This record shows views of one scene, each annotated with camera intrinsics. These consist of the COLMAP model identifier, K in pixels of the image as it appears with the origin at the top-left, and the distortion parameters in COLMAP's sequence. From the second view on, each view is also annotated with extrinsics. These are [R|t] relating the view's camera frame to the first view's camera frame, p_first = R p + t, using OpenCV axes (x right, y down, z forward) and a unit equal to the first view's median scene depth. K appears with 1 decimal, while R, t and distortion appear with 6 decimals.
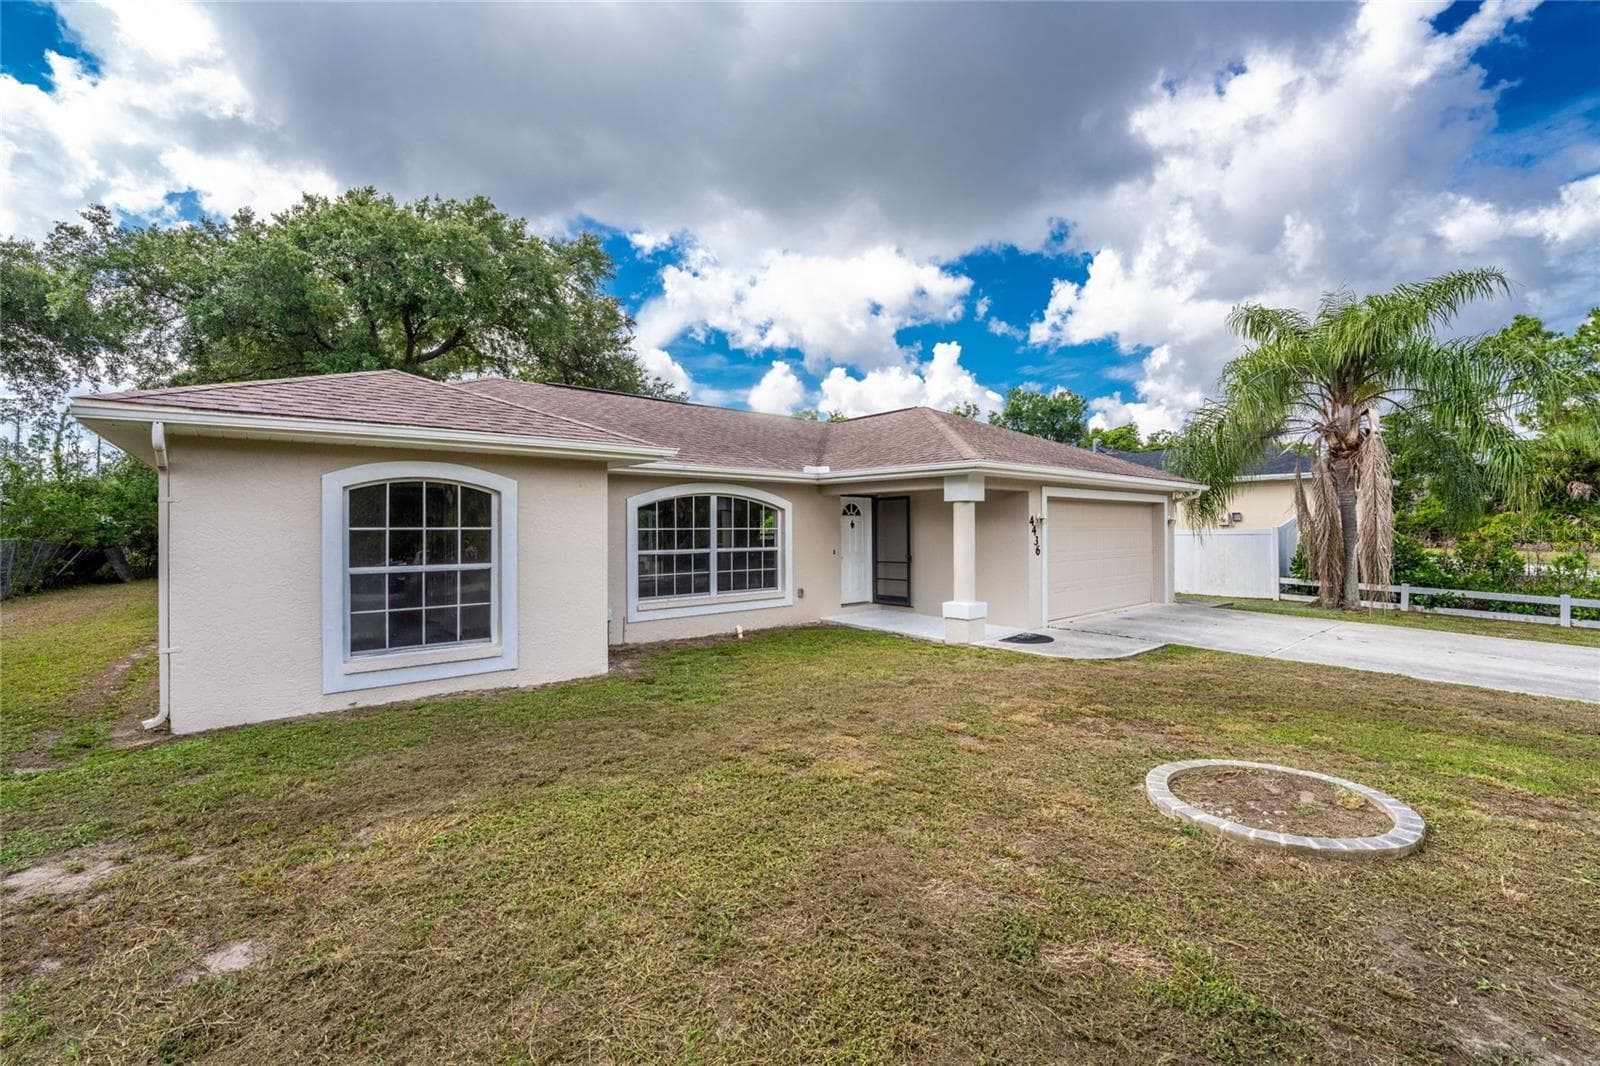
lens RADIAL K [[650.8, 0, 793.7], [0, 650.8, 532.9], [0, 0, 1]] dist [-0.039207, 0.005912]
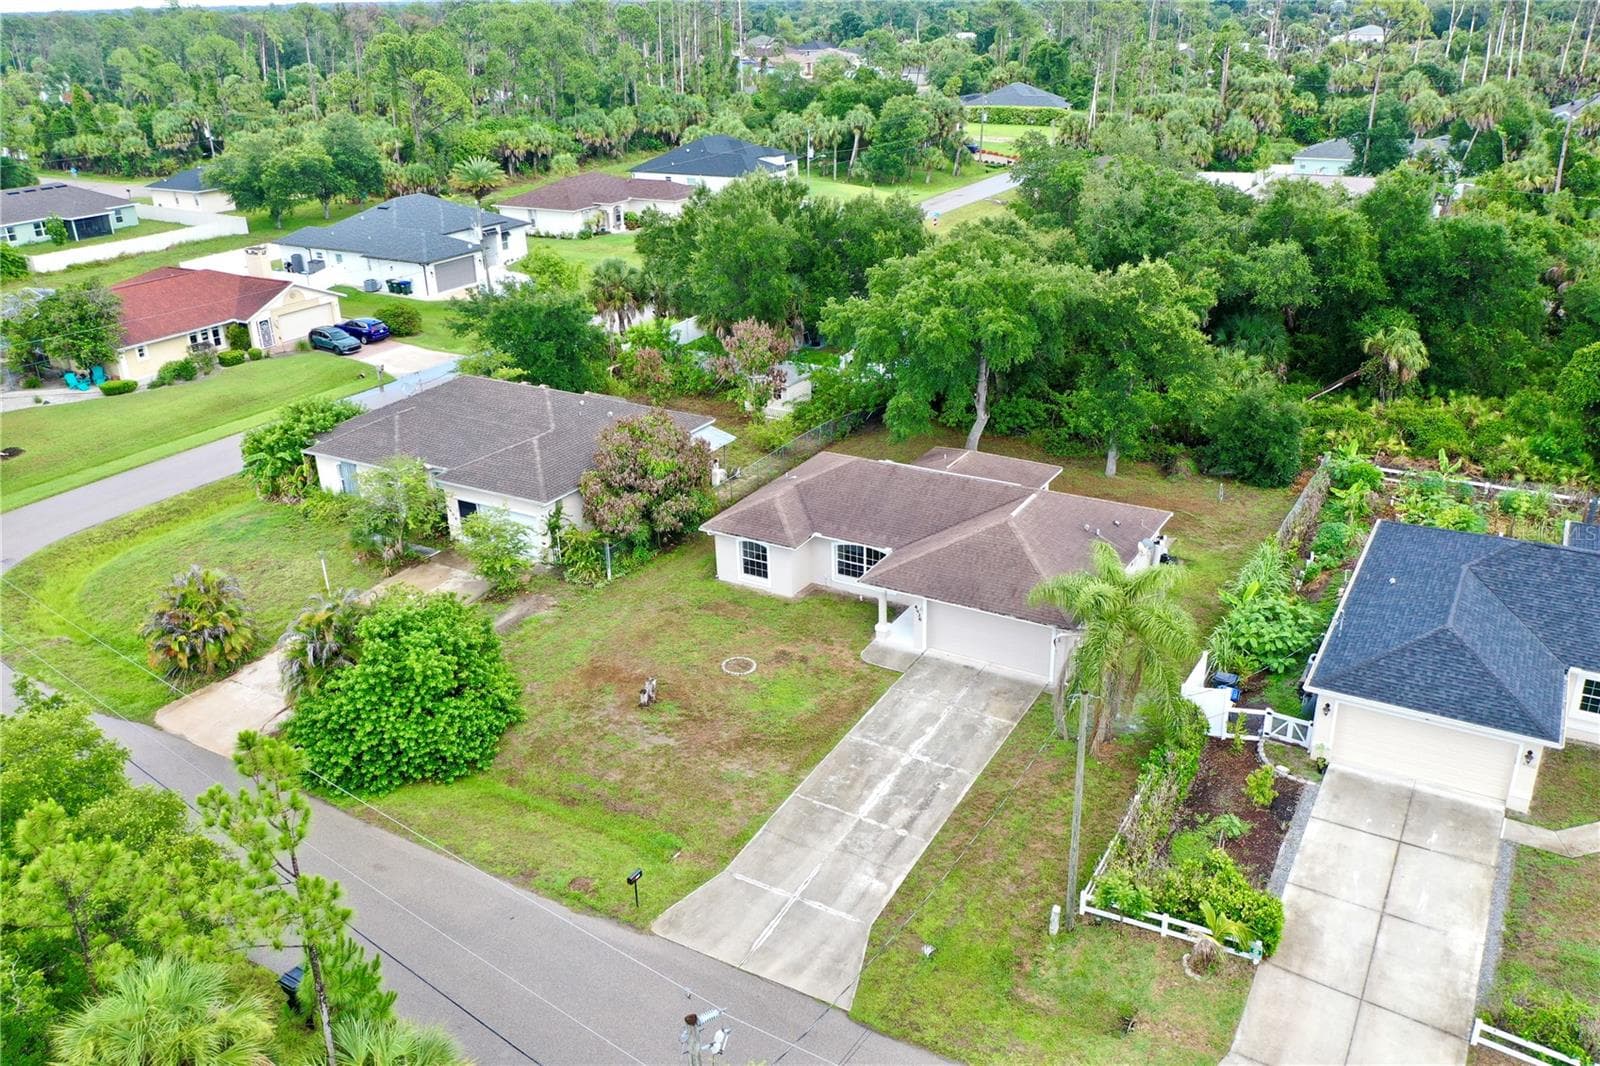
lens RADIAL K [[1257.5, 0, 800.0], [0, 1257.5, 533.0], [0, 0, 1]] dist [-0.002588, -0.000634]
pose [[0.325042, 0.369755, -0.870419, 4.075472], [0.021691, 0.917240, 0.397745, -2.075274], [0.945451, -0.148164, 0.290122, -0.680571]]
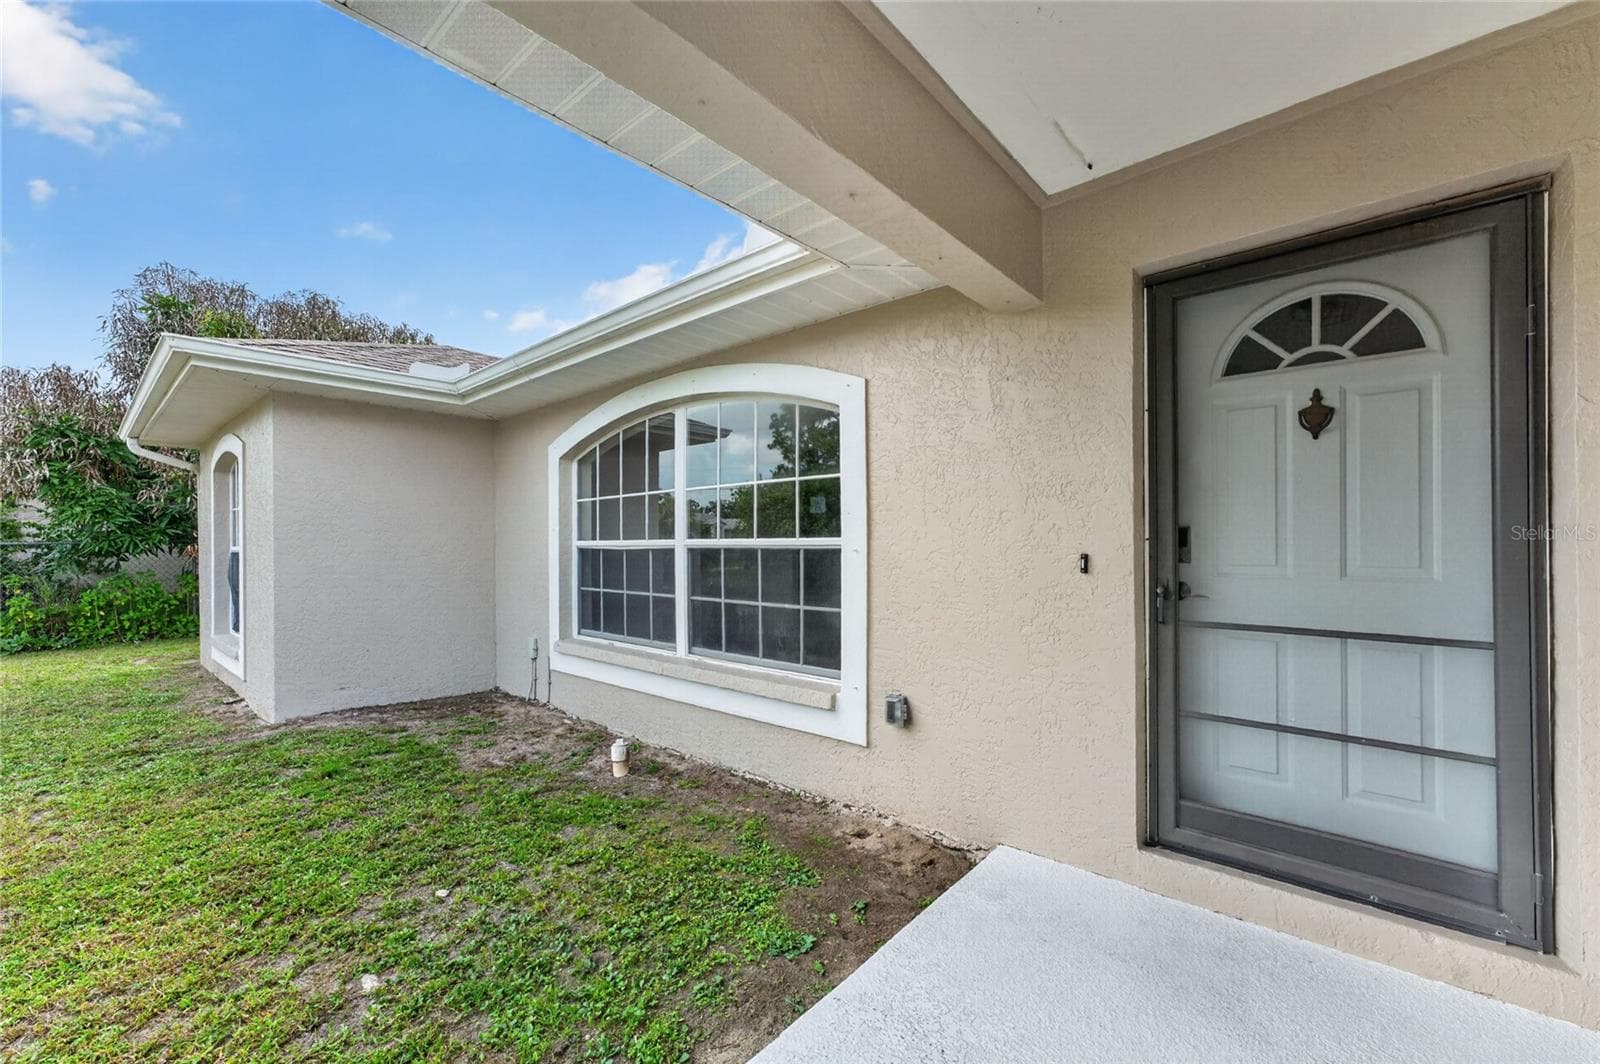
lens RADIAL K [[655.0, 0, 794.3], [0, 655.0, 544.7], [0, 0, 1]] dist [0.000863, 0.000286]
pose [[0.139840, -0.001104, -0.990174, 0.291366], [-0.005723, 0.999982, -0.001924, 0.027656], [0.990158, 0.005936, 0.139831, 0.997865]]
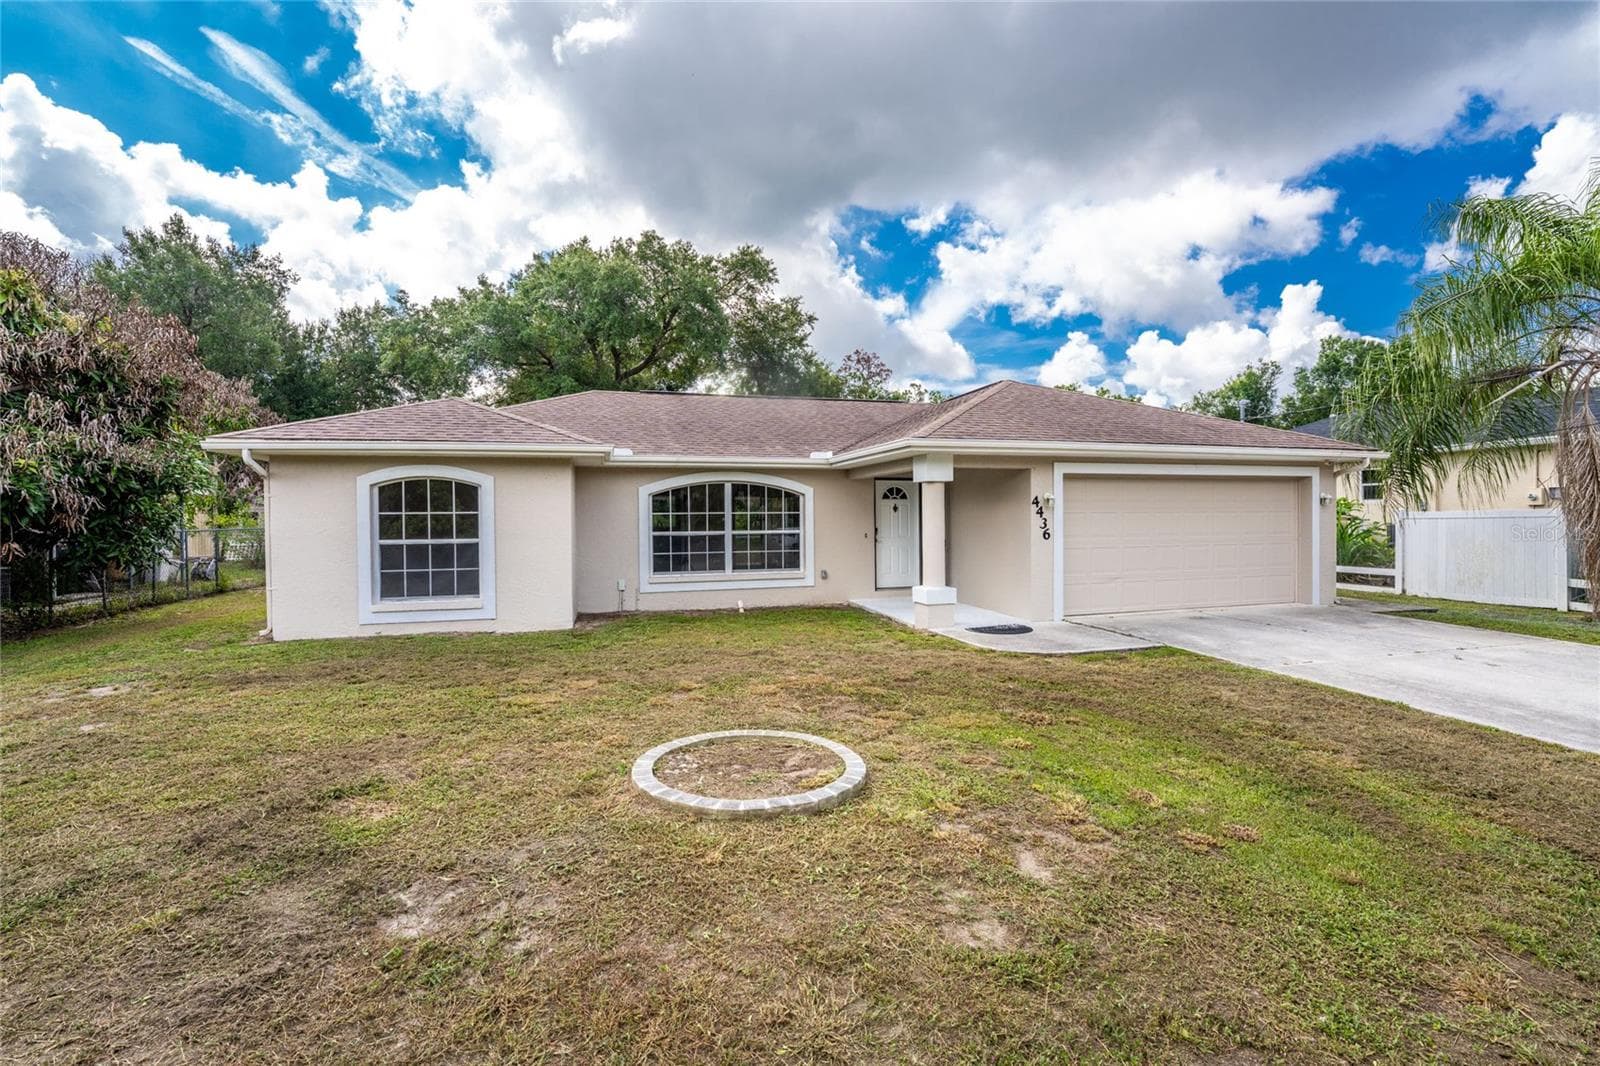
lens RADIAL K [[668.4, 0, 788.2], [0, 668.4, 522.8], [0, 0, 1]] dist [-0.020303, -0.000344]
pose [[0.904674, -0.002025, -0.426099, 0.447359], [0.002968, 0.999994, 0.001550, 0.008772], [0.426094, -0.002667, 0.904675, 0.014885]]
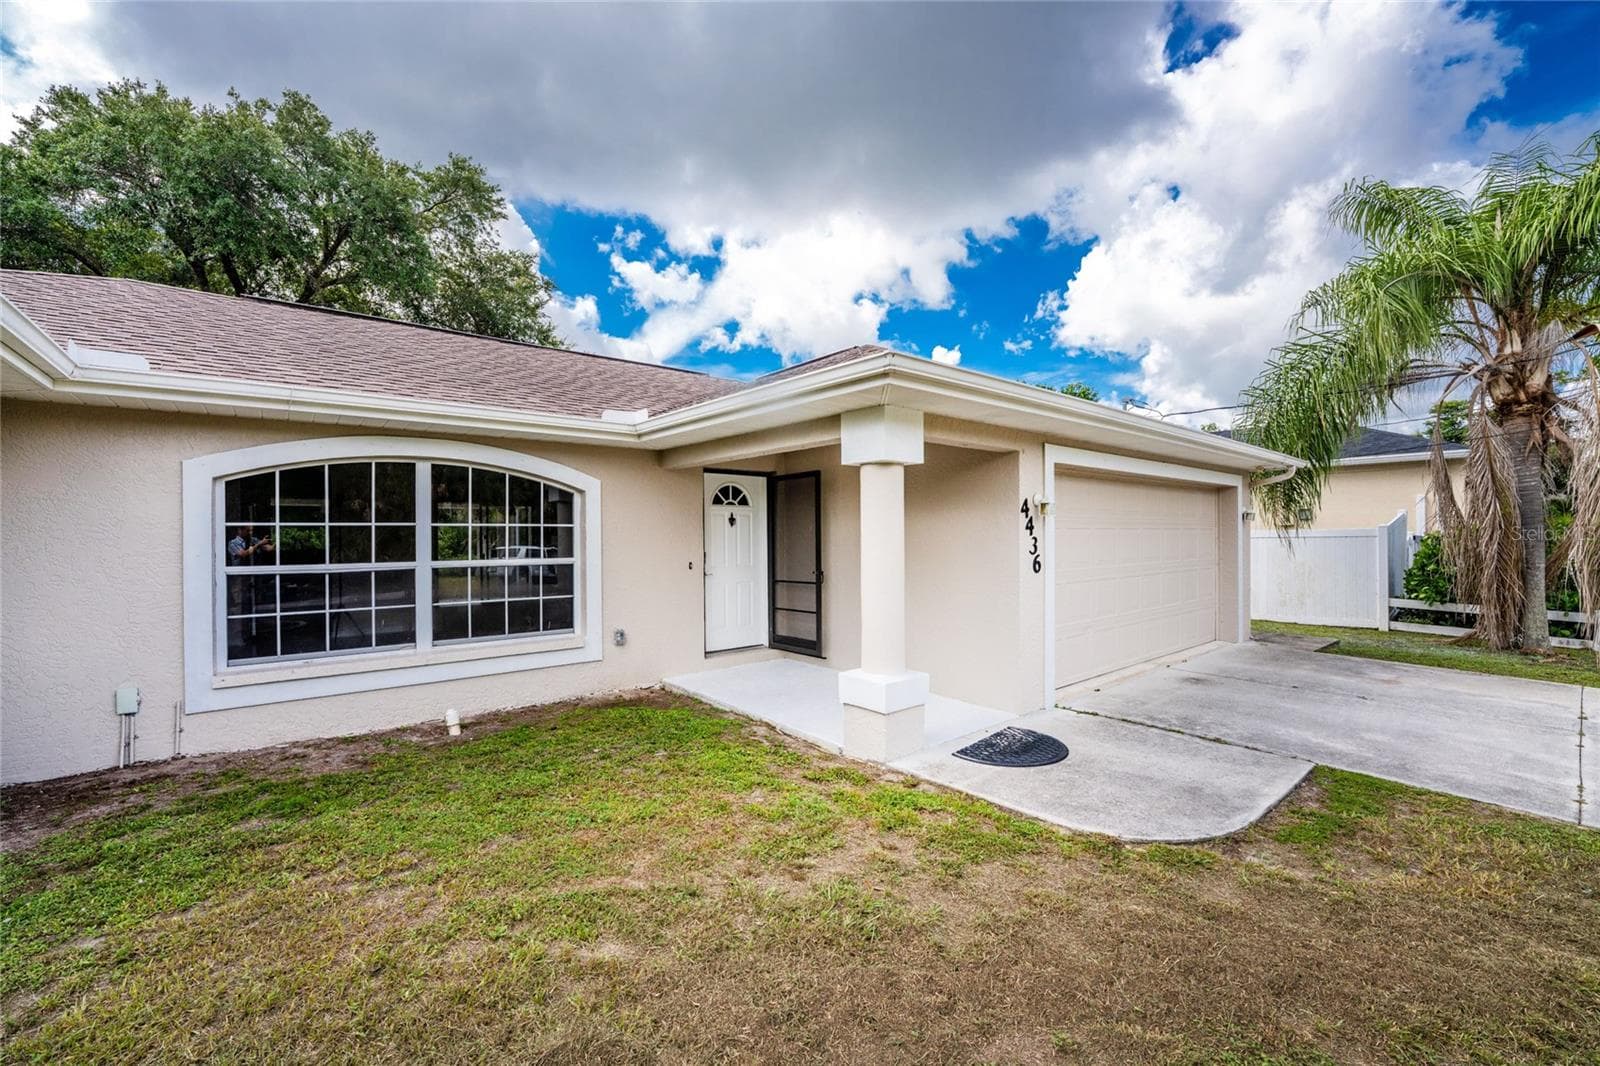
lens RADIAL K [[650.8, 0, 793.7], [0, 650.8, 532.9], [0, 0, 1]] dist [-0.039207, 0.005912]
pose [[0.999921, -0.002600, -0.012298, 0.185114], [0.002472, 0.999943, -0.010429, 0.006851], [0.012325, 0.010398, 0.999870, 0.468450]]
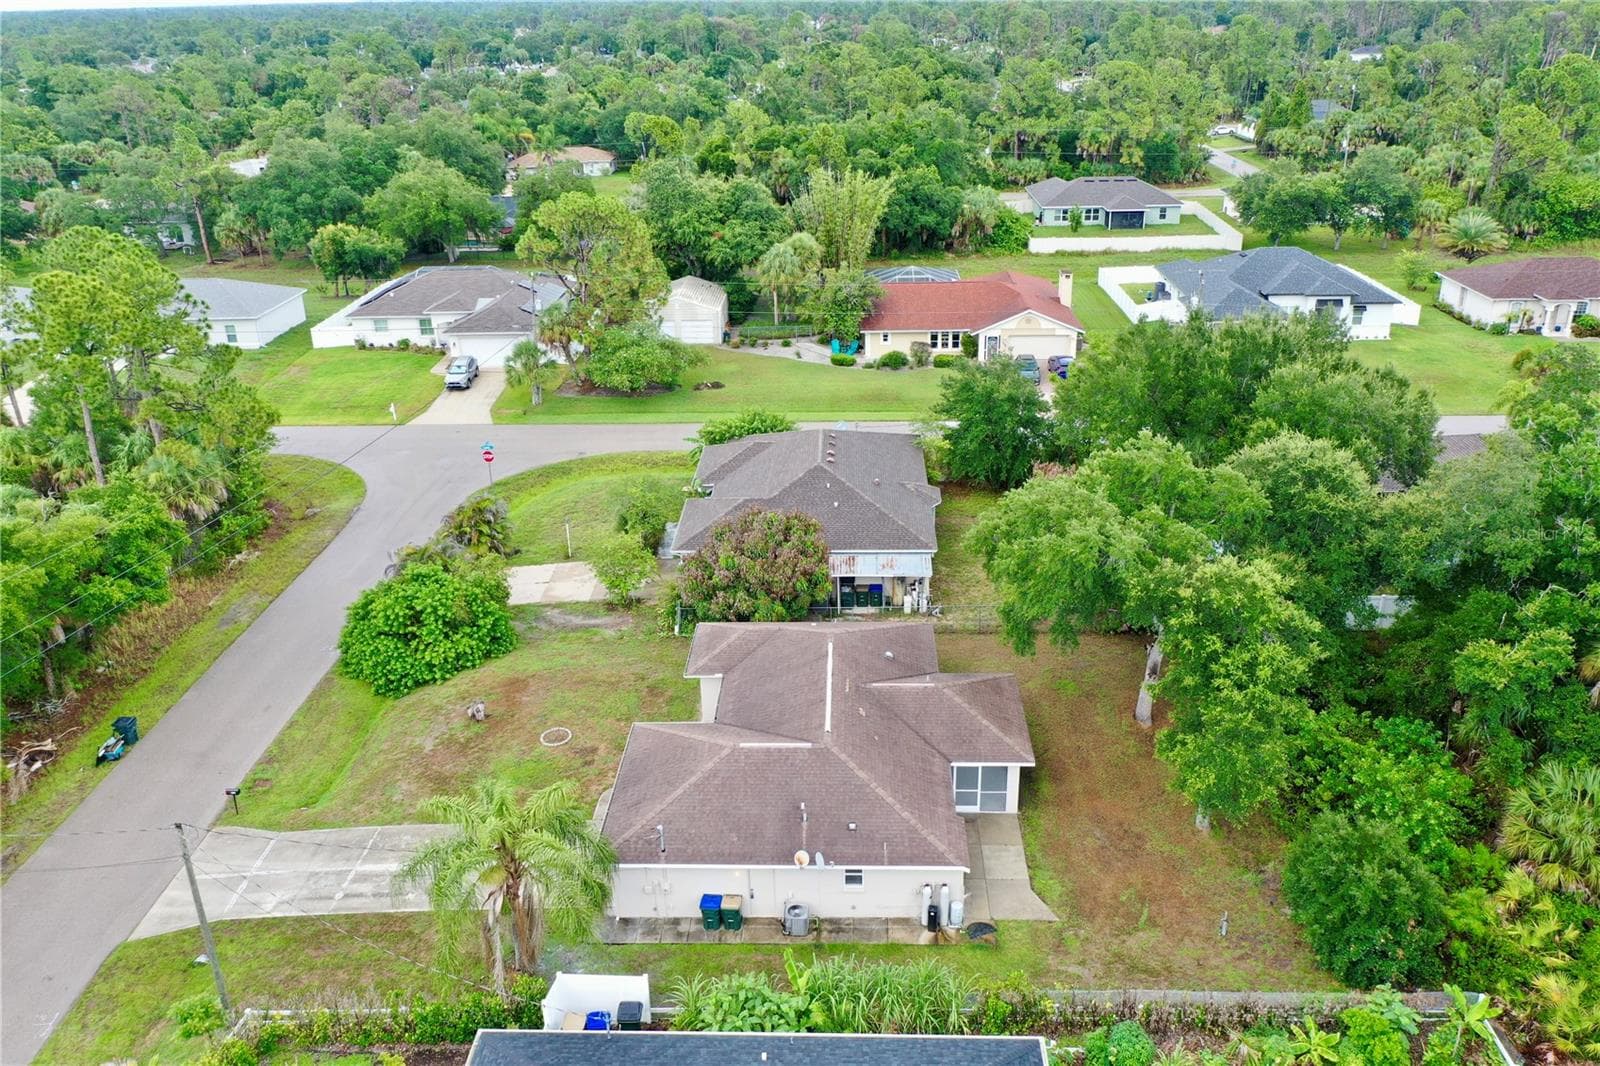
lens RADIAL K [[1257.5, 0, 800.0], [0, 1257.5, 533.0], [0, 0, 1]] dist [-0.002588, -0.000634]
pose [[-0.675110, 0.309472, -0.669667, 2.723521], [0.021558, 0.915644, 0.401412, -2.600475], [0.737402, 0.256561, -0.624832, 4.003956]]
